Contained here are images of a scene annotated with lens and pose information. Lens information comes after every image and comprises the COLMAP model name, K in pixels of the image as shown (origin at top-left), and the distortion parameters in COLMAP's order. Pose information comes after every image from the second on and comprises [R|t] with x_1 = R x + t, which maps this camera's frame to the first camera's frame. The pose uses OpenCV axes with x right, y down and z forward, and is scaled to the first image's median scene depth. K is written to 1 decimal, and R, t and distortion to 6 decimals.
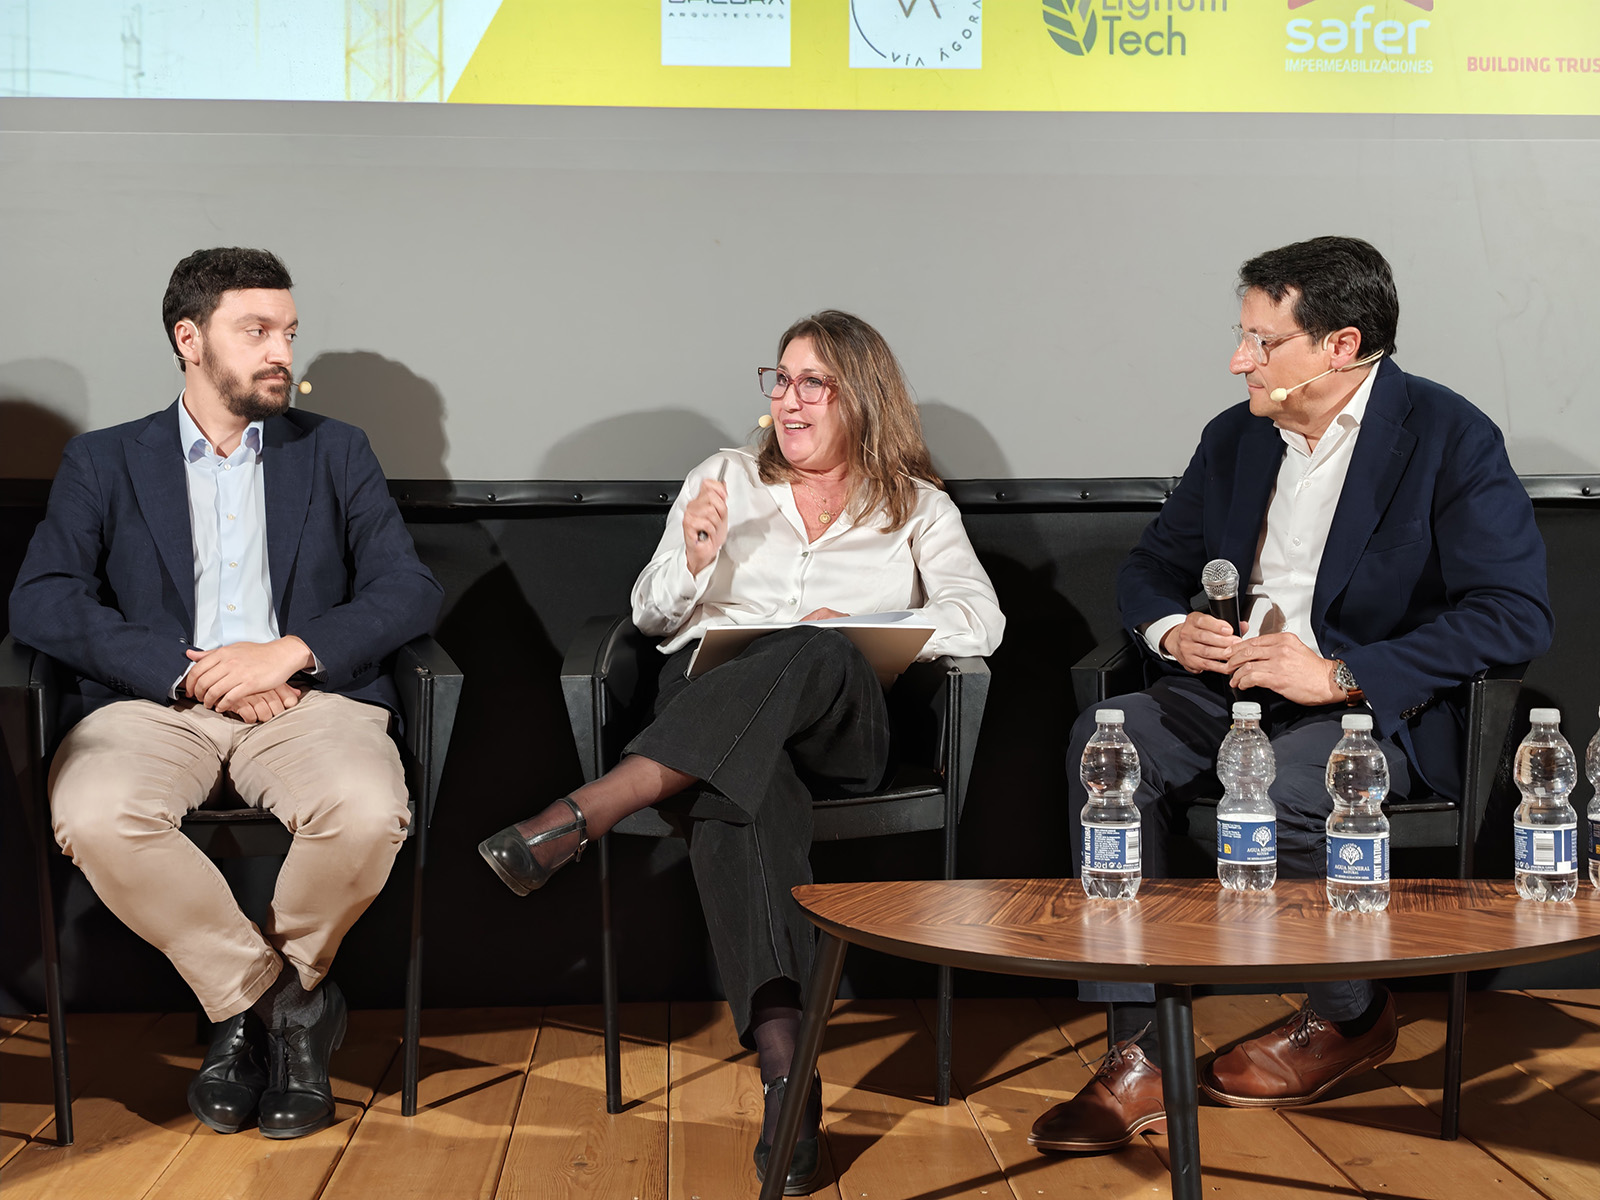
lens RADIAL K [[2121.1, 0, 800.0], [0, 2121.1, 600.0], [0, 0, 1]] dist [0.264500, -1.158643]
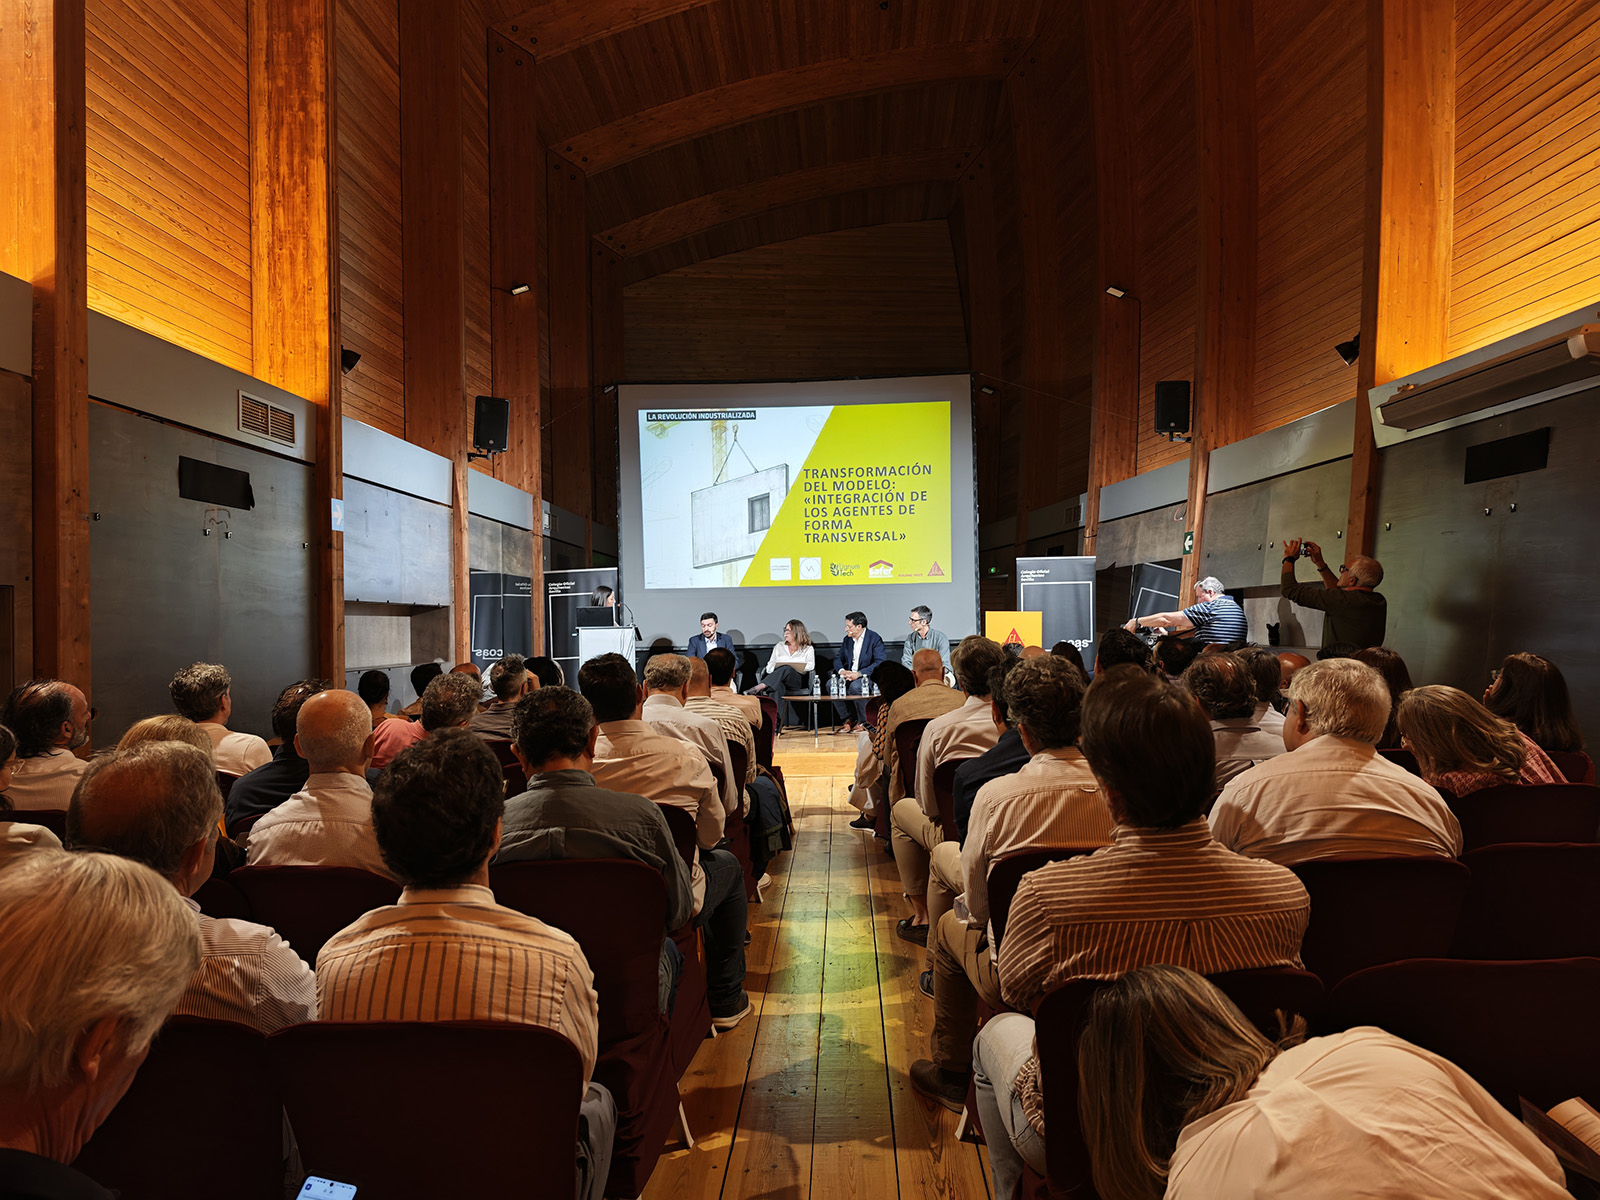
lens RADIAL K [[1081.3, 0, 785.5], [0, 1081.3, 610.3], [0, 0, 1]] dist [0.083276, -0.000473]
pose [[0.994471, -0.020157, -0.103062, 0.466190], [0.015853, 0.998974, -0.042419, -0.028477], [0.103812, 0.040550, 0.993770, -3.321979]]
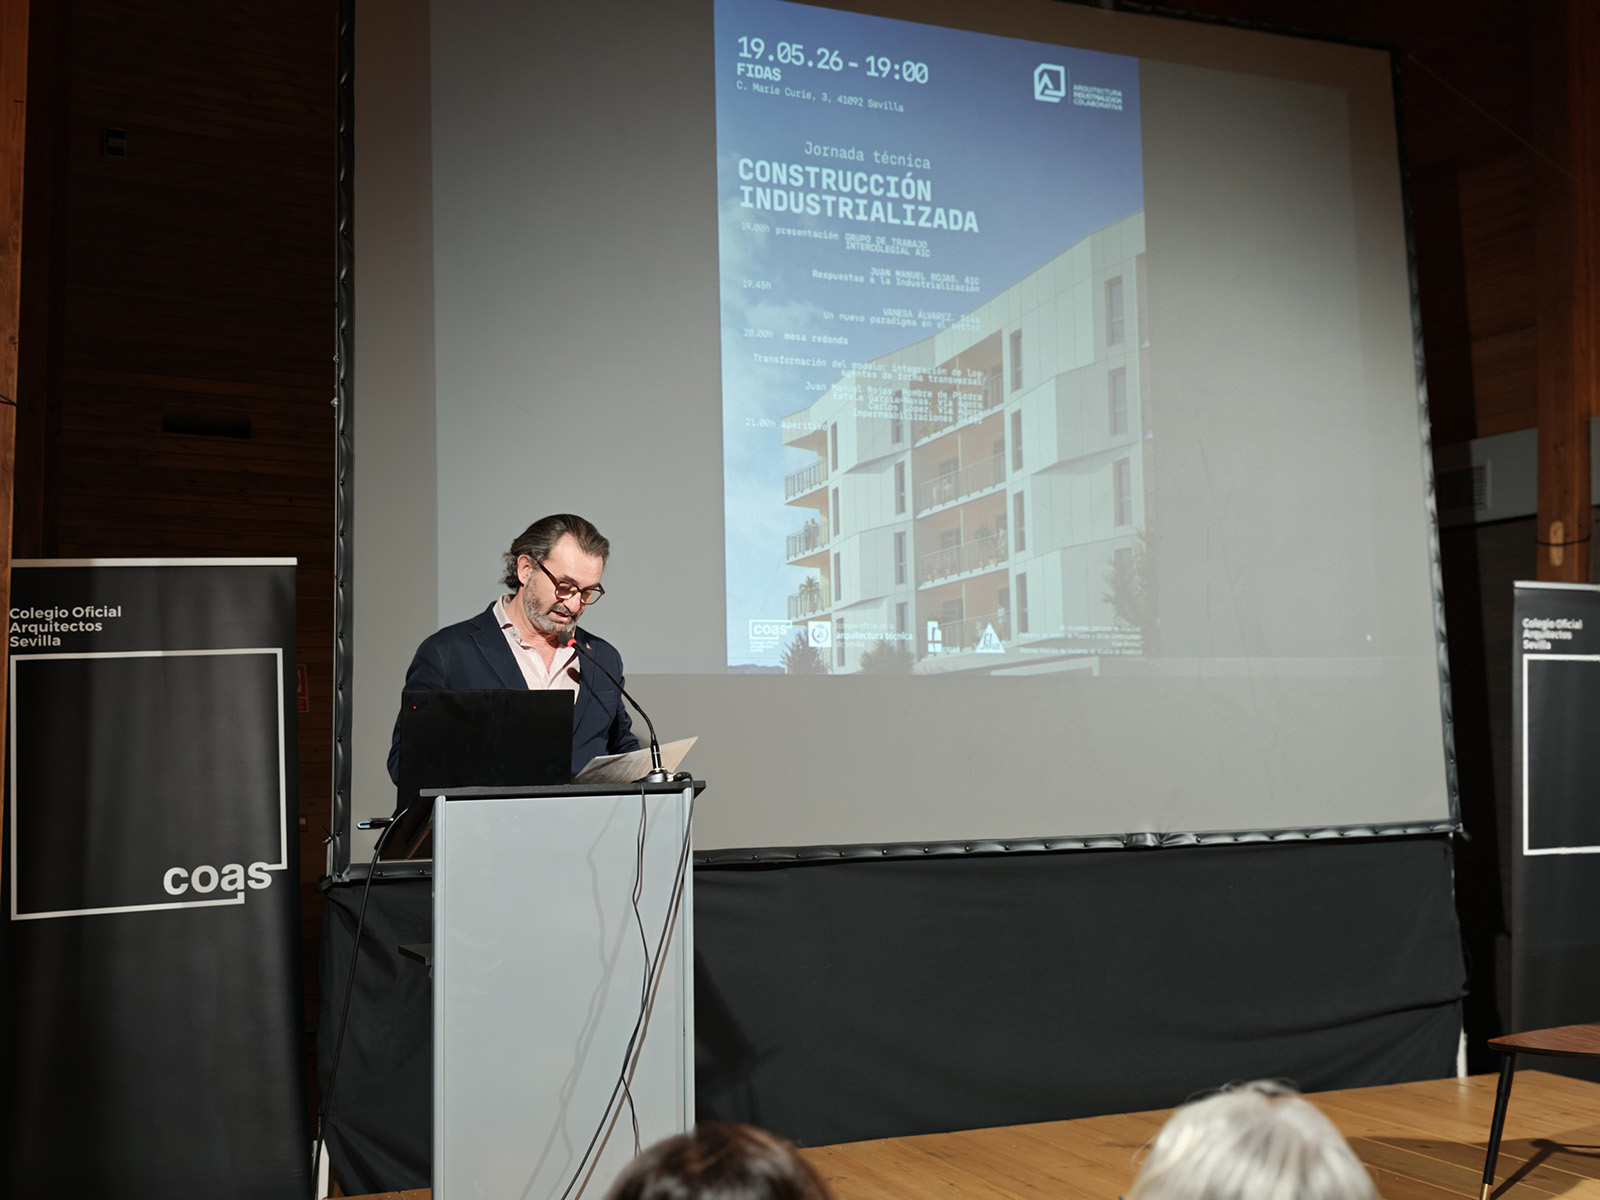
lens RADIAL K [[1766.8, 0, 799.5], [0, 1766.8, 576.2], [0, 0, 1]] dist [0.210140, -0.847124]
pose [[0.949521, 0.016481, 0.313271, -0.921065], [0.025735, 0.991161, -0.130148, -0.129190], [-0.312647, 0.131640, 0.940703, -0.670633]]
